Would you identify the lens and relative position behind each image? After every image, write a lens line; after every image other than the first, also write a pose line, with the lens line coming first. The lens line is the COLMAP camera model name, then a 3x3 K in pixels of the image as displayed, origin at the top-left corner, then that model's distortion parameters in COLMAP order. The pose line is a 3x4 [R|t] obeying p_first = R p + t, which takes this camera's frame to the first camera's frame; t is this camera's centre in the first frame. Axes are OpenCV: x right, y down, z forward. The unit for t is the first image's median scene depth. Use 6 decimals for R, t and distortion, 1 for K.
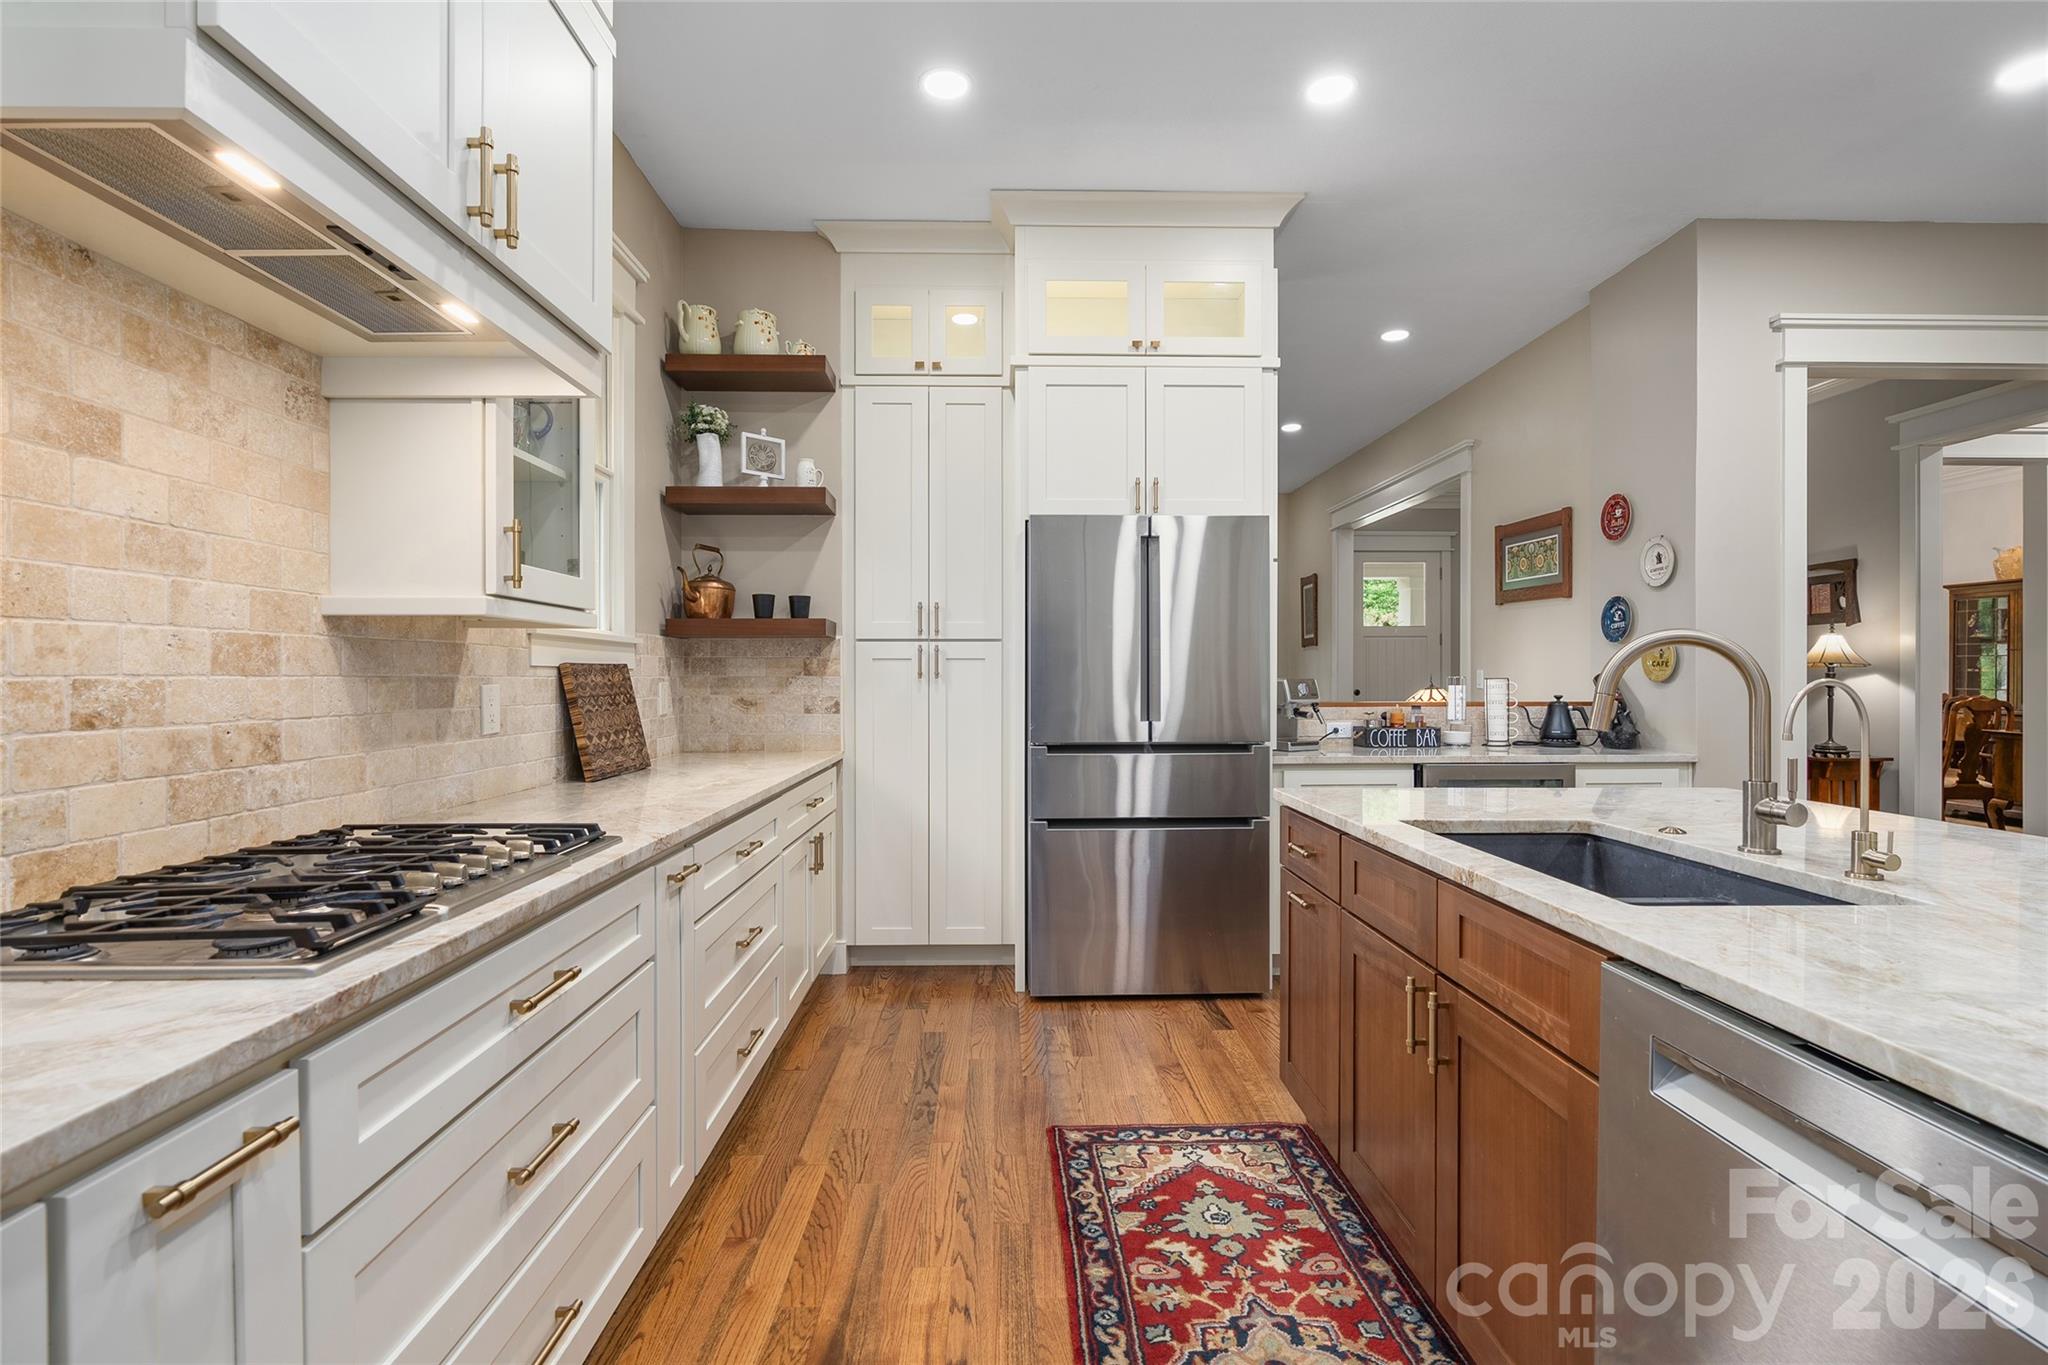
lens RADIAL K [[926.5, 0, 1010.1], [0, 926.5, 685.6], [0, 0, 1]] dist [-0.011358, 0.004662]
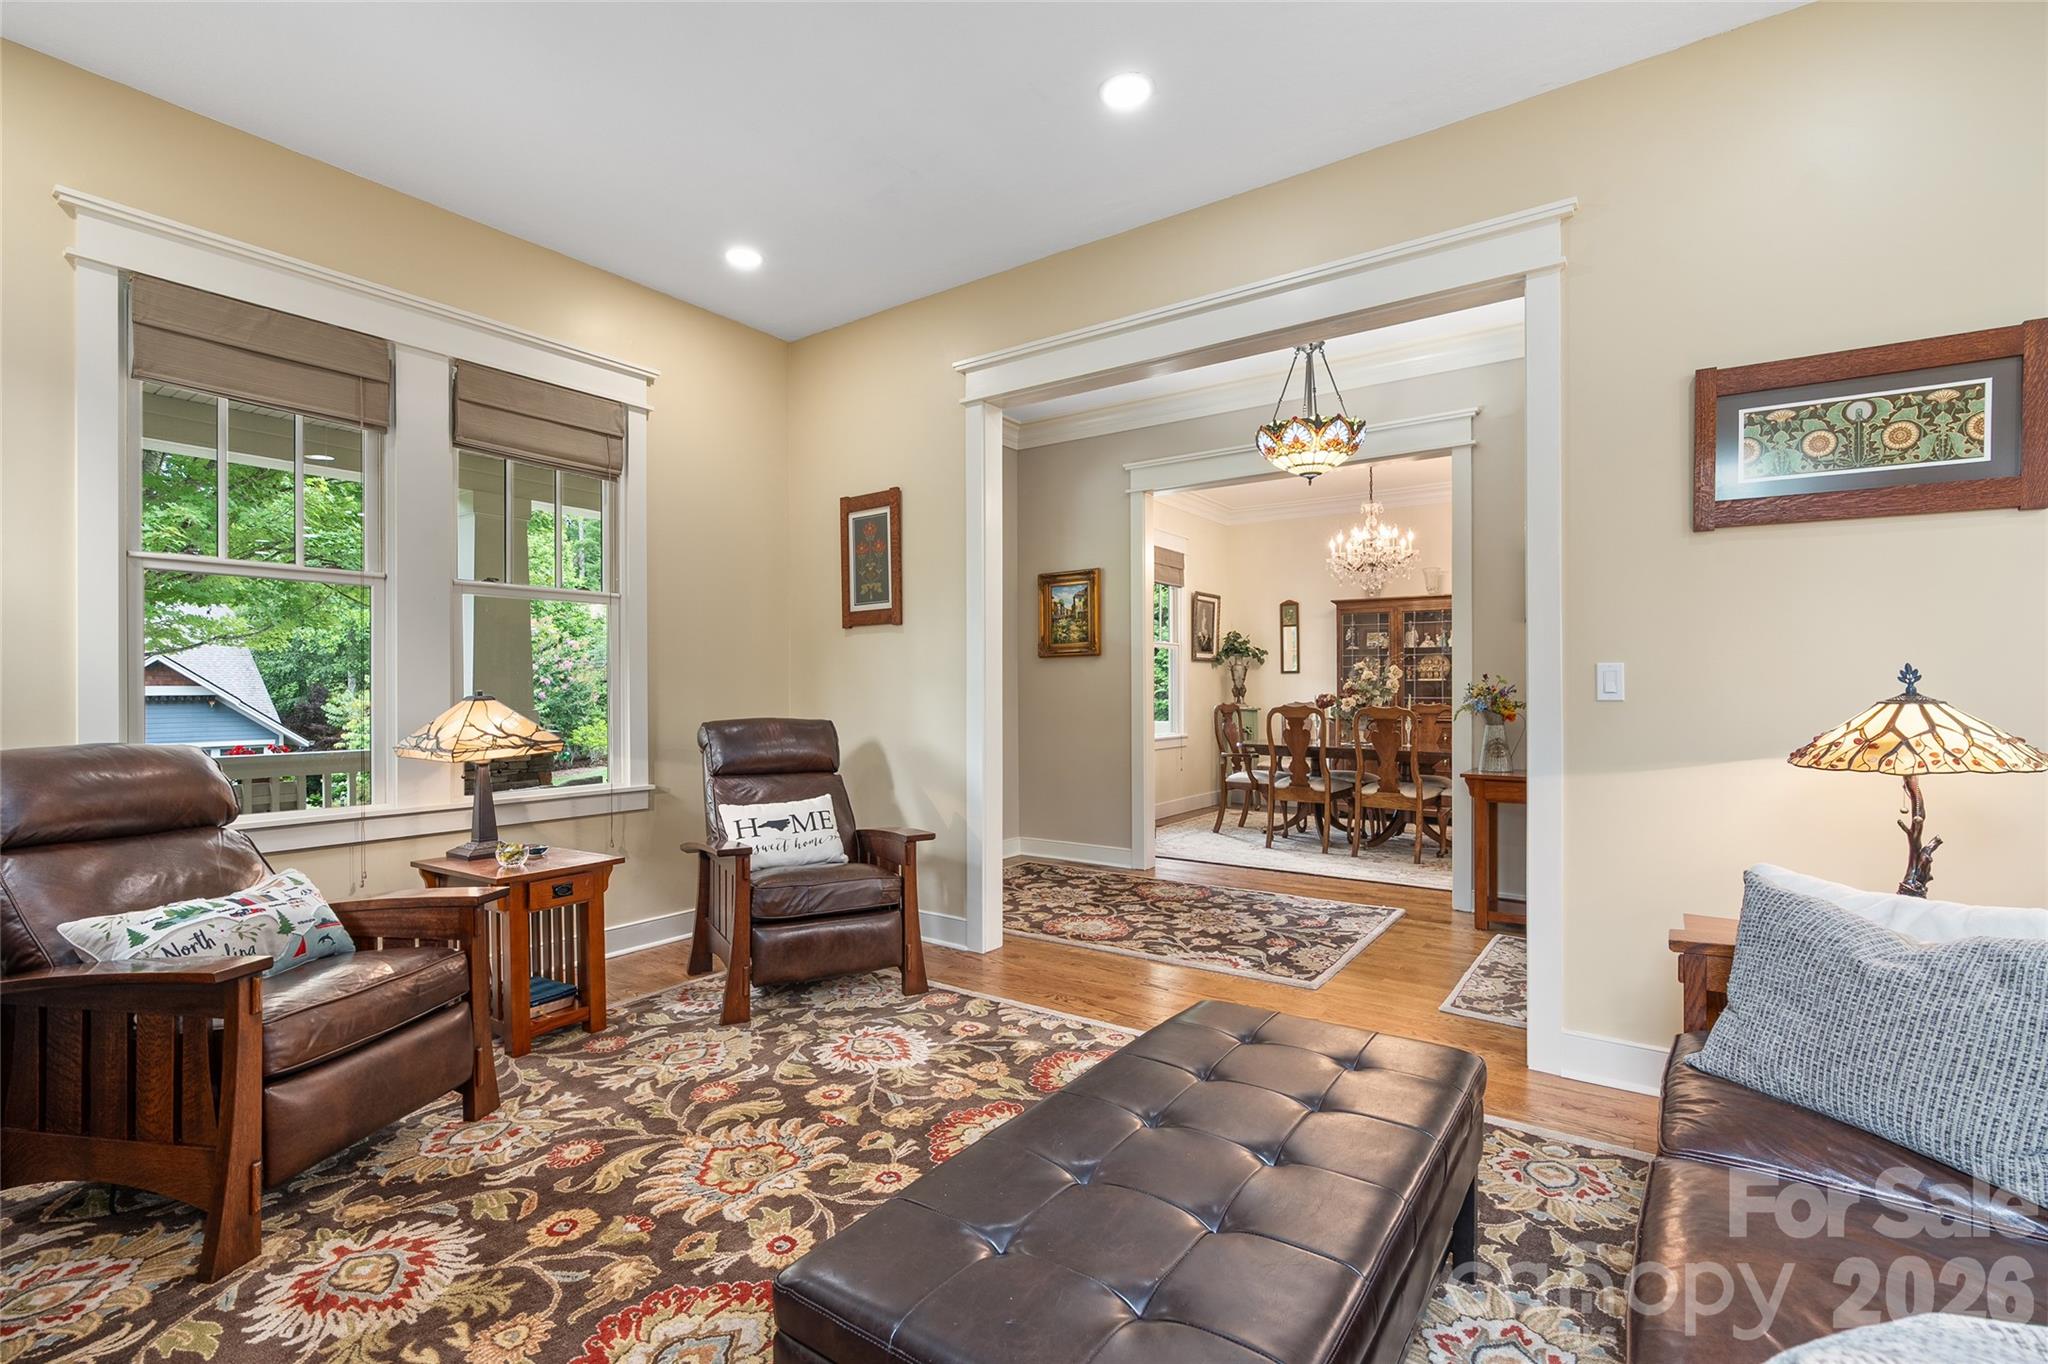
lens RADIAL K [[926.5, 0, 1007.4], [0, 926.5, 698.0], [0, 0, 1]] dist [-0.011358, 0.004662]
pose [[0.598063, -0.008898, 0.801399, -0.131000], [0.010691, 0.999938, 0.003124, -0.004337], [-0.801378, 0.006700, 0.598121, 1.456470]]
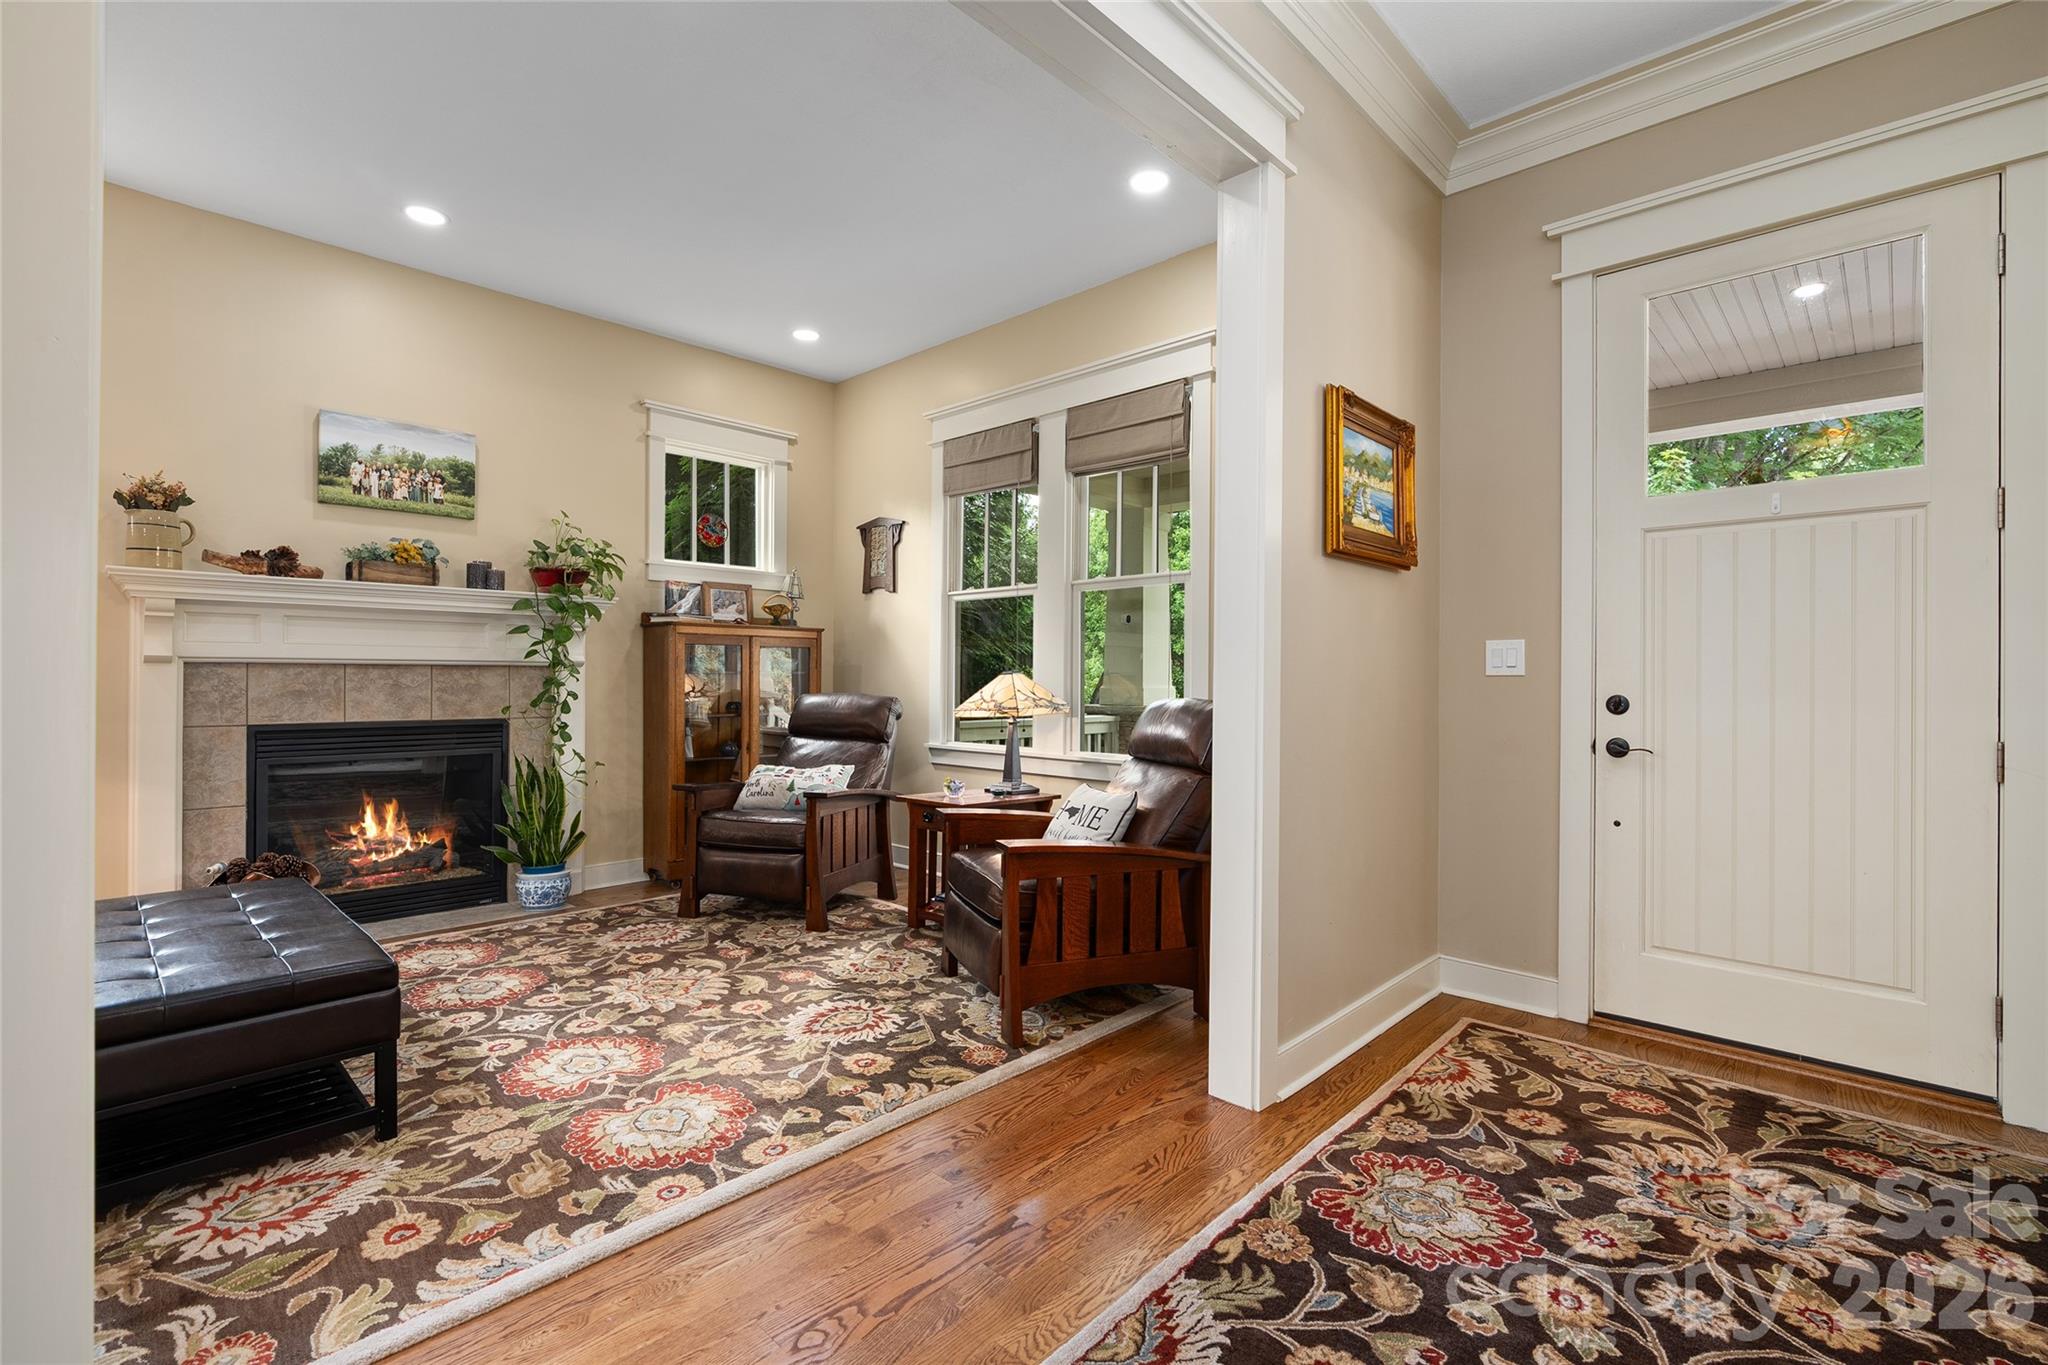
lens RADIAL K [[926.5, 0, 1018.9], [0, 926.5, 678.3], [0, 0, 1]] dist [-0.011358, 0.004662]
pose [[0.709813, 0.003678, -0.704380, 1.131442], [-0.009886, 0.999940, -0.004741, 0.006653], [0.704321, 0.010329, 0.709807, 1.568668]]
